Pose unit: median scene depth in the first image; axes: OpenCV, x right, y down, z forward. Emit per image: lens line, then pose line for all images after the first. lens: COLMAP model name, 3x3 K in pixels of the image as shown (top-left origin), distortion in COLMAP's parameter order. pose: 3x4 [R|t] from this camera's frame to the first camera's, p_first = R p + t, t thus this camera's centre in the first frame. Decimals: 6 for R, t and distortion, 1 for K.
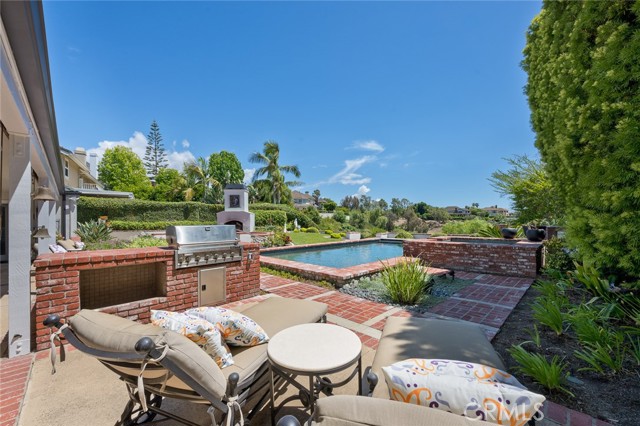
lens RADIAL K [[254.5, 0, 318.2], [0, 254.5, 221.7], [0, 0, 1]] dist [0.000814, 0.000005]
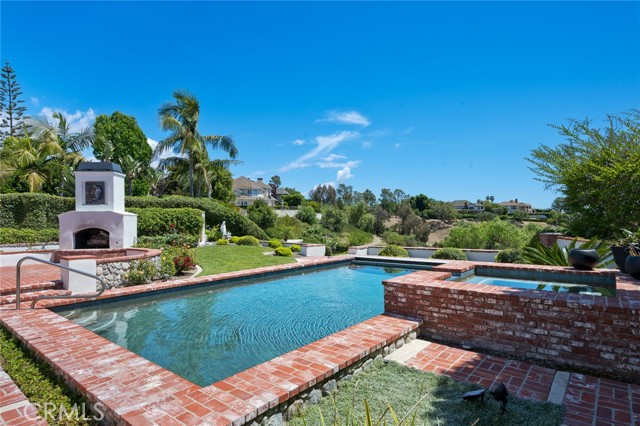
lens RADIAL K [[358.4, 0, 320.0], [0, 358.4, 213.0], [0, 0, 1]] dist [-0.002283, -0.000098]
pose [[0.993885, -0.000388, 0.110420, 0.019937], [0.002849, 0.999751, -0.022128, -0.005005], [-0.110384, 0.022307, 0.993639, 0.049147]]
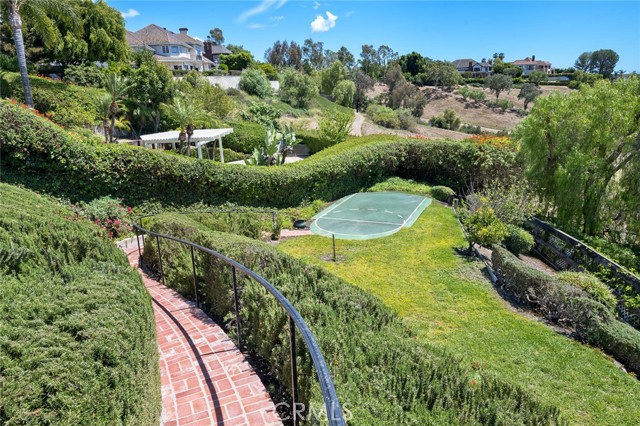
lens RADIAL K [[422.7, 0, 320.0], [0, 422.7, 213.0], [0, 0, 1]] dist [-0.004216, -0.000543]
pose [[0.981171, -0.083079, 0.174359, 0.073224], [0.032400, 0.960766, 0.275461, -0.001663], [-0.190404, -0.264625, 0.945368, 0.317294]]
